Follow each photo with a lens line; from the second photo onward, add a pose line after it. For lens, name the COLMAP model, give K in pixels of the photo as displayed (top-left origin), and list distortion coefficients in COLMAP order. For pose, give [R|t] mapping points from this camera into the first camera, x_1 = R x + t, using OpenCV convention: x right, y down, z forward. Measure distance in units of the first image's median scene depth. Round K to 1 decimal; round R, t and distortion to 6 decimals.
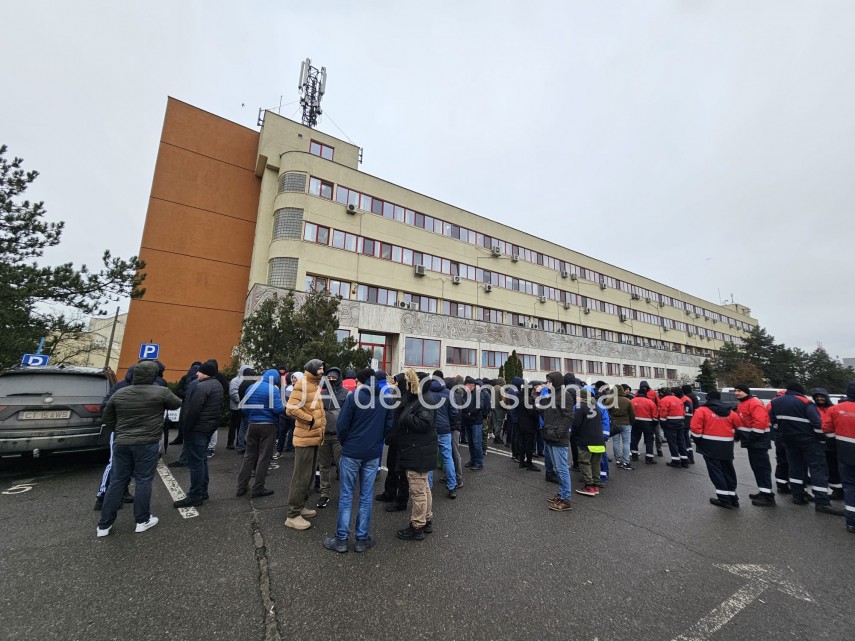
lens RADIAL K [[350.4, 0, 430.1], [0, 350.4, 320.1], [0, 0, 1]] dist [-0.001143, -0.000210]
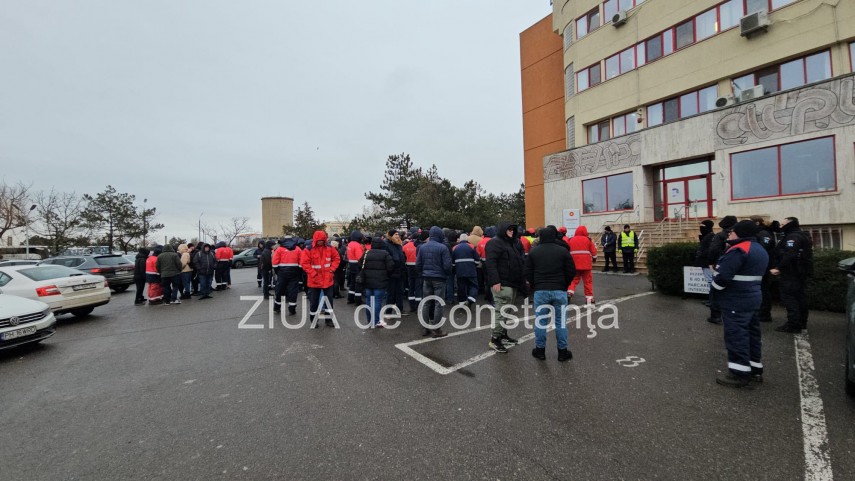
lens RADIAL K [[349.2, 0, 427.5], [0, 349.2, 240.5], [0, 0, 1]] dist [-0.001418, -0.001015]
pose [[-0.022759, -0.031138, -0.999256, 0.546761], [0.210945, 0.976862, -0.035244, 0.106348], [0.977233, -0.211590, -0.015664, 0.470055]]
